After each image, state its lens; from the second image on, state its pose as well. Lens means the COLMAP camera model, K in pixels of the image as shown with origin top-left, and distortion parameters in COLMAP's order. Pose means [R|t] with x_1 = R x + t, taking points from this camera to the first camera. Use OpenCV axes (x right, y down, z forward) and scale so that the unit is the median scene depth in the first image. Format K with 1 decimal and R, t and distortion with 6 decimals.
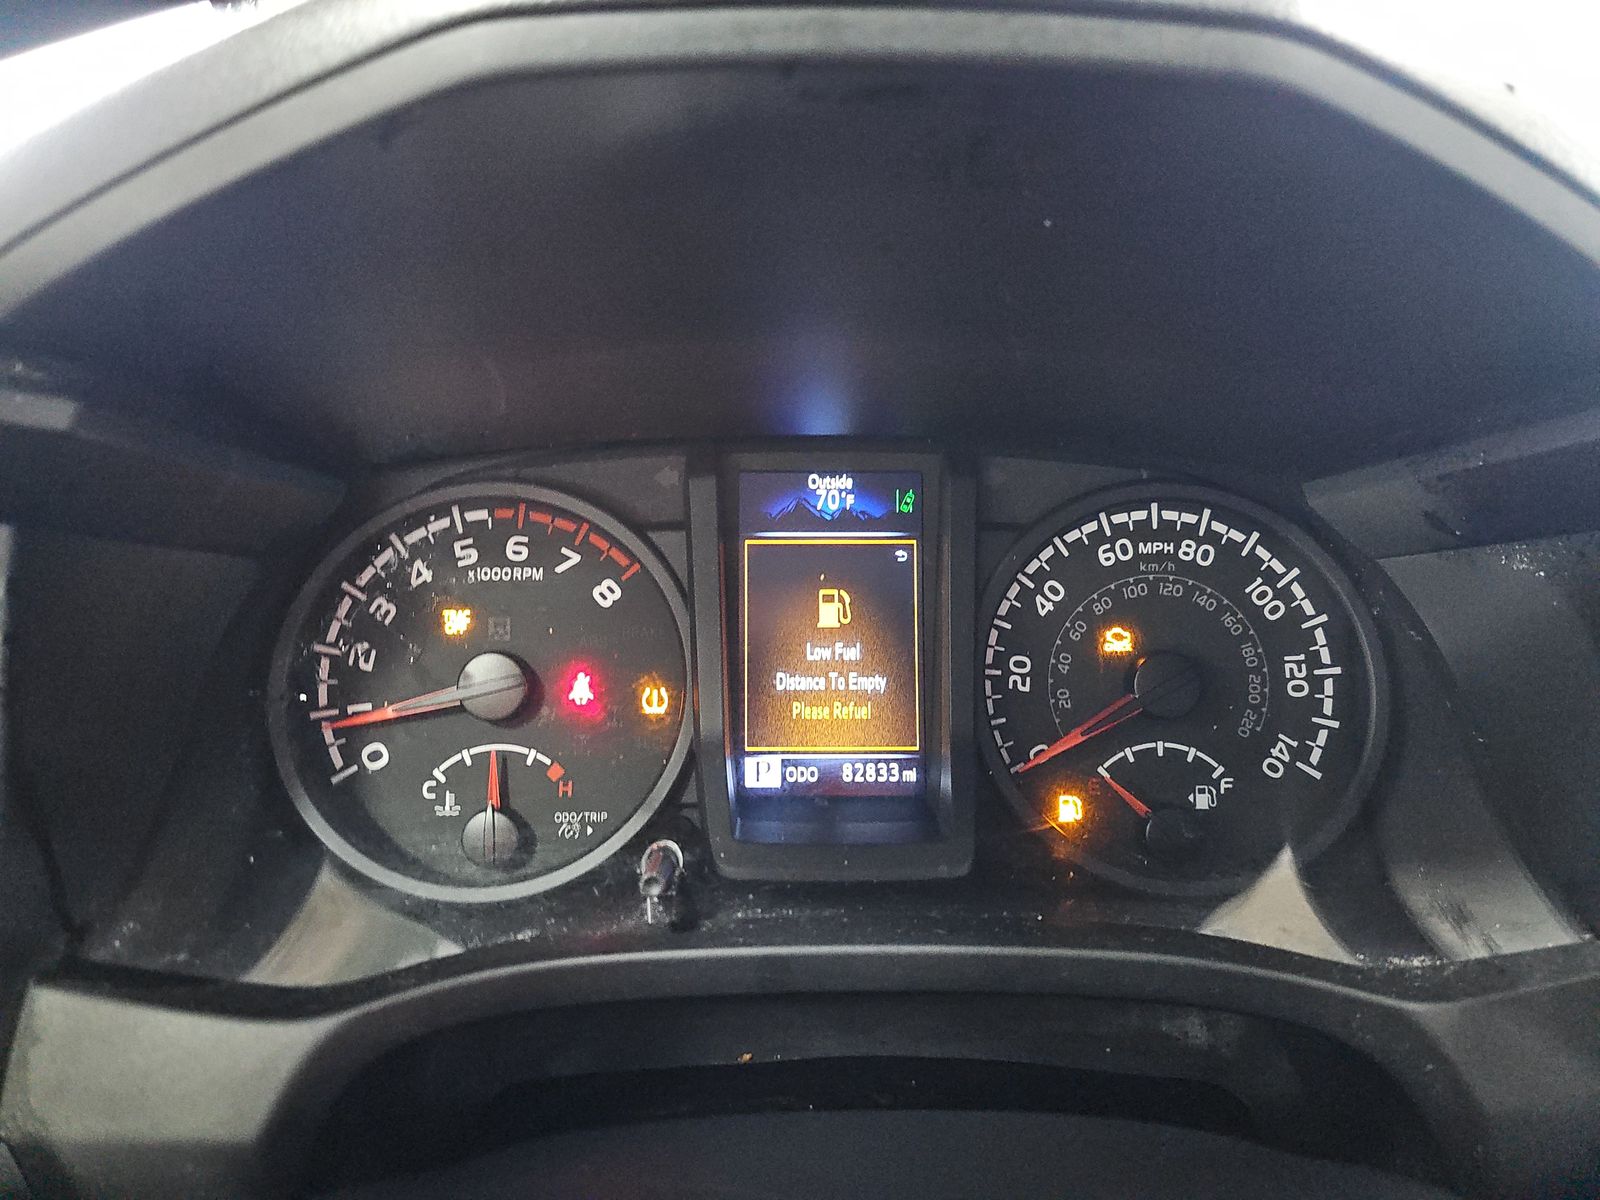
lens RADIAL K [[1077.3, 0, 798.5], [0, 1077.3, 599.1], [0, 0, 1]] dist [0.044216, -0.029155]
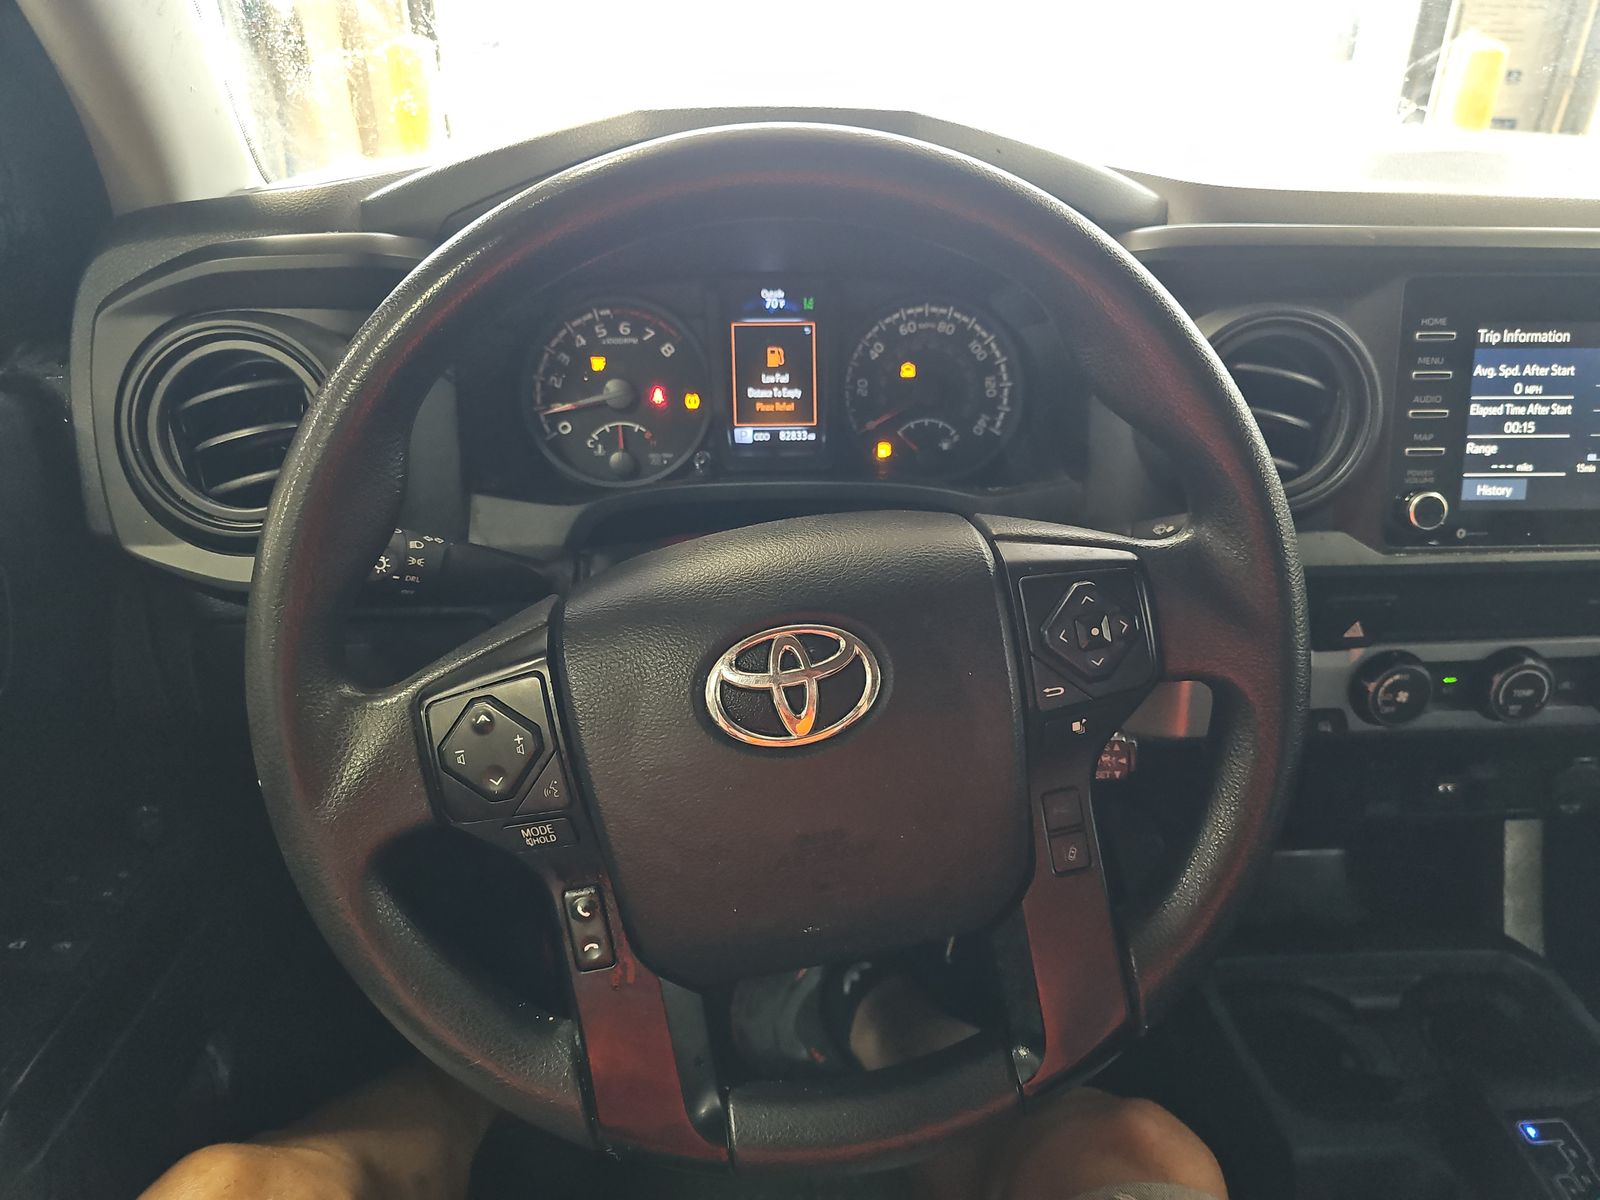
lens RADIAL K [[1077.3, 0, 812.5], [0, 1077.3, 612.6], [0, 0, 1]] dist [0.044216, -0.029155]
pose [[0.999409, -0.016967, 0.029889, 0.034488], [0.010505, 0.978831, 0.204401, 0.067969], [-0.032724, -0.203966, 0.978431, -1.181976]]
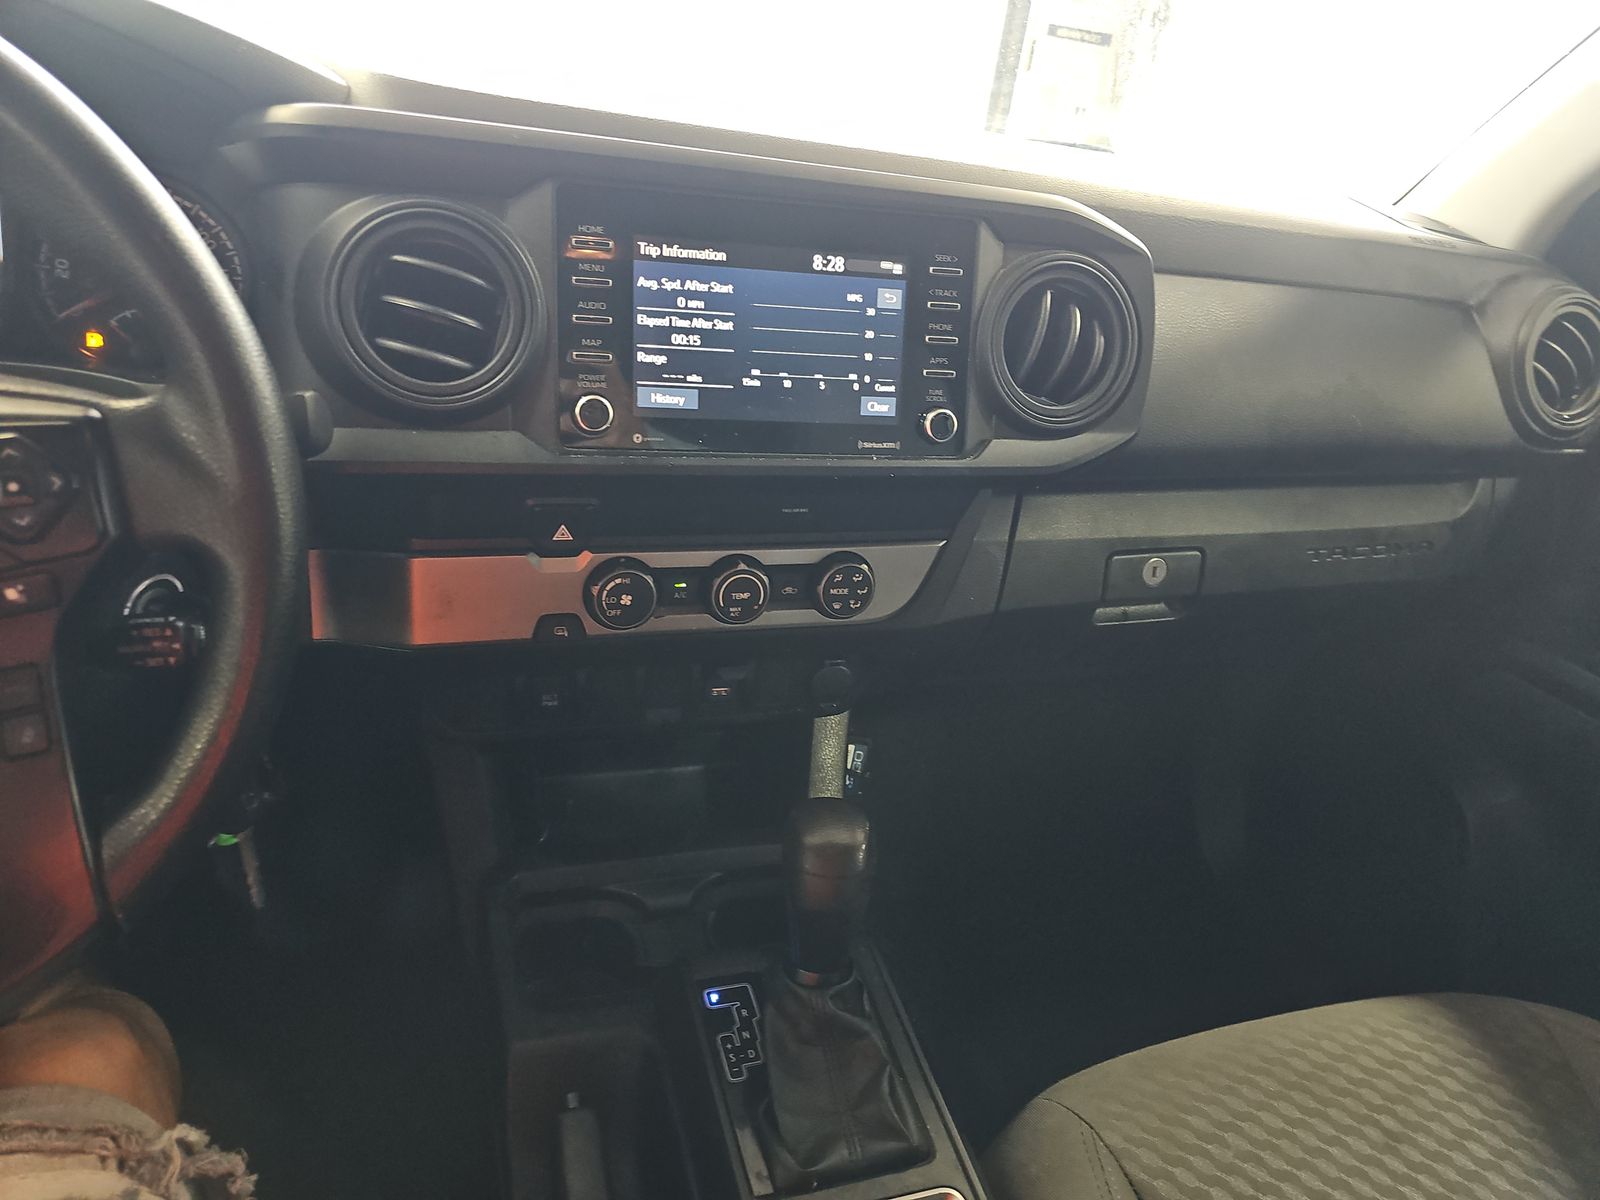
lens RADIAL K [[1077.3, 0, 787.3], [0, 1077.3, 602.7], [0, 0, 1]] dist [0.044216, -0.029155]
pose [[0.960445, -0.024801, 0.277363, 0.895405], [-0.035289, 0.977156, 0.209572, 0.197681], [-0.276225, -0.211070, 0.937630, -1.326439]]
